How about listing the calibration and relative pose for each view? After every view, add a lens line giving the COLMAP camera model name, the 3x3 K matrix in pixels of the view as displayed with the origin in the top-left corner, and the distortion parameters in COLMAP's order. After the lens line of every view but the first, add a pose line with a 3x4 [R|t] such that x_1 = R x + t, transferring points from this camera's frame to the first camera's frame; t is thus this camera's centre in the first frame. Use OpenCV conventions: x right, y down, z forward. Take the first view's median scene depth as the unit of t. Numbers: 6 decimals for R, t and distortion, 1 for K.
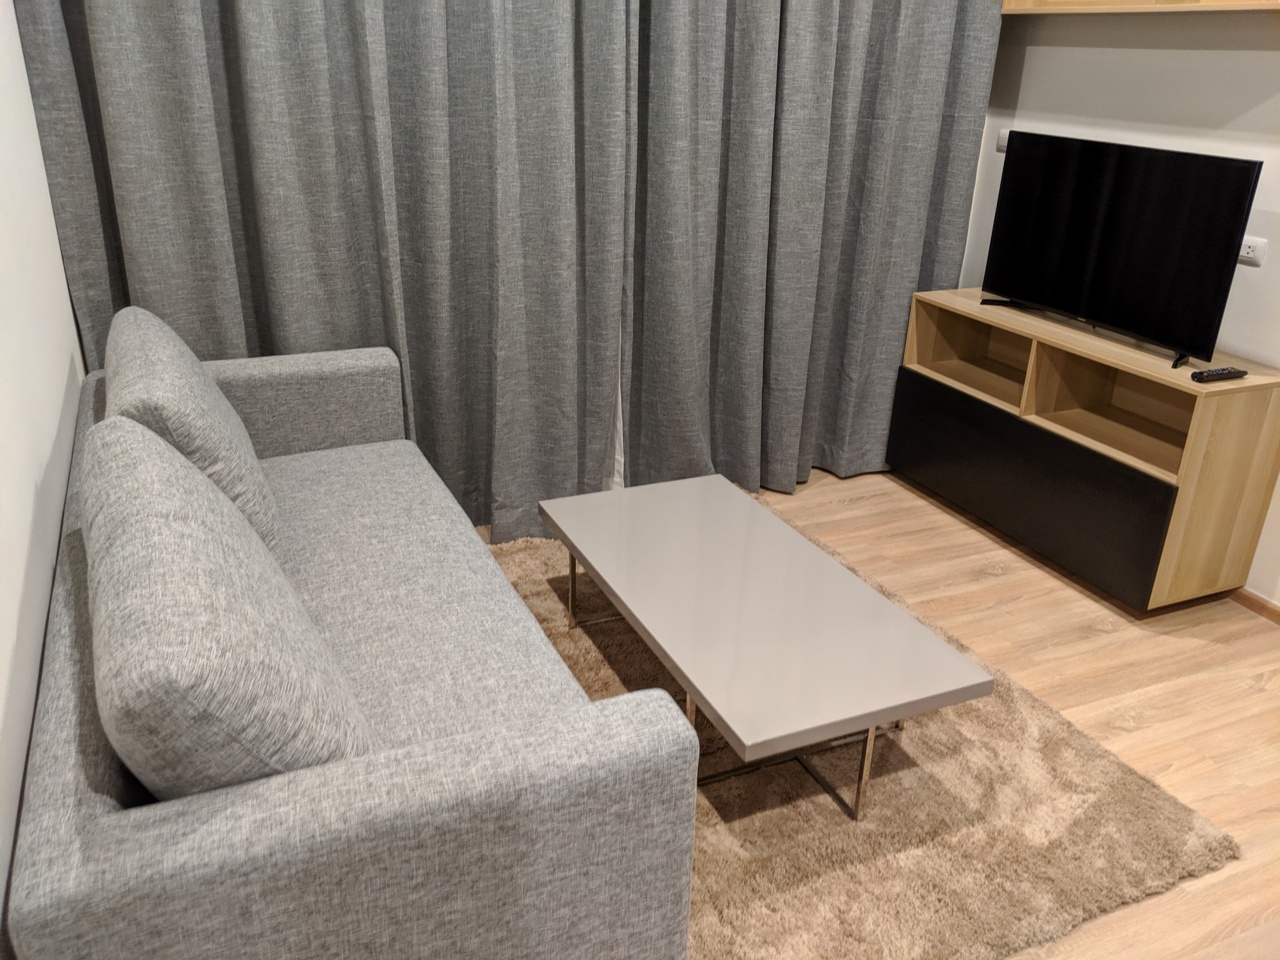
lens RADIAL K [[1038.3, 0, 640.0], [0, 1038.3, 480.0], [0, 0, 1]] dist [0.052450, -0.153335]
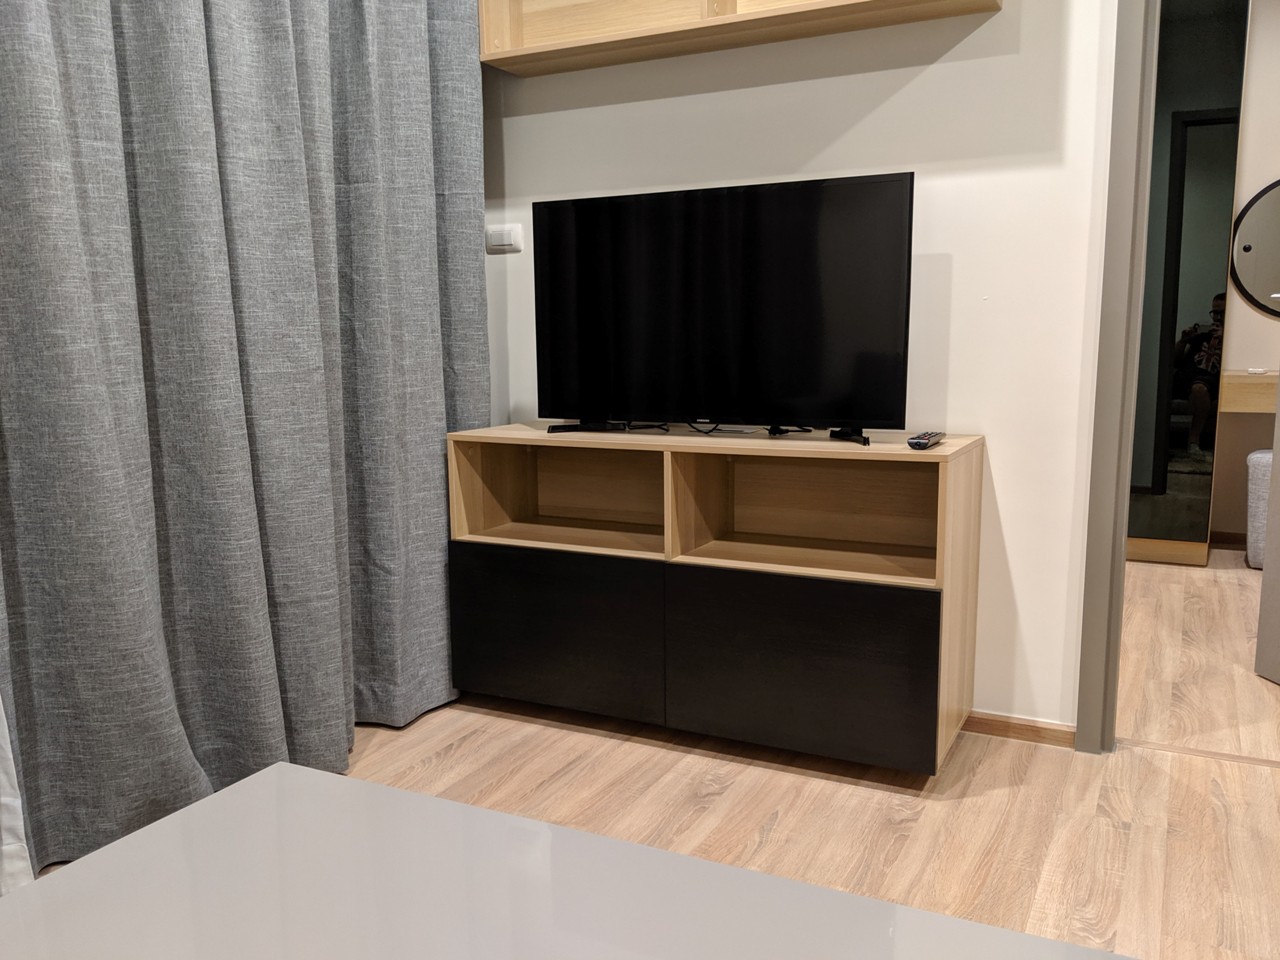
lens RADIAL K [[1066.4, 0, 670.4], [0, 1066.4, 491.0], [0, 0, 1]] dist [0.069720, -0.113774]
pose [[0.771844, -0.132103, 0.621937, -0.074300], [0.271470, 0.953005, -0.134480, -0.007589], [-0.574944, 0.272635, 0.771433, 0.401311]]
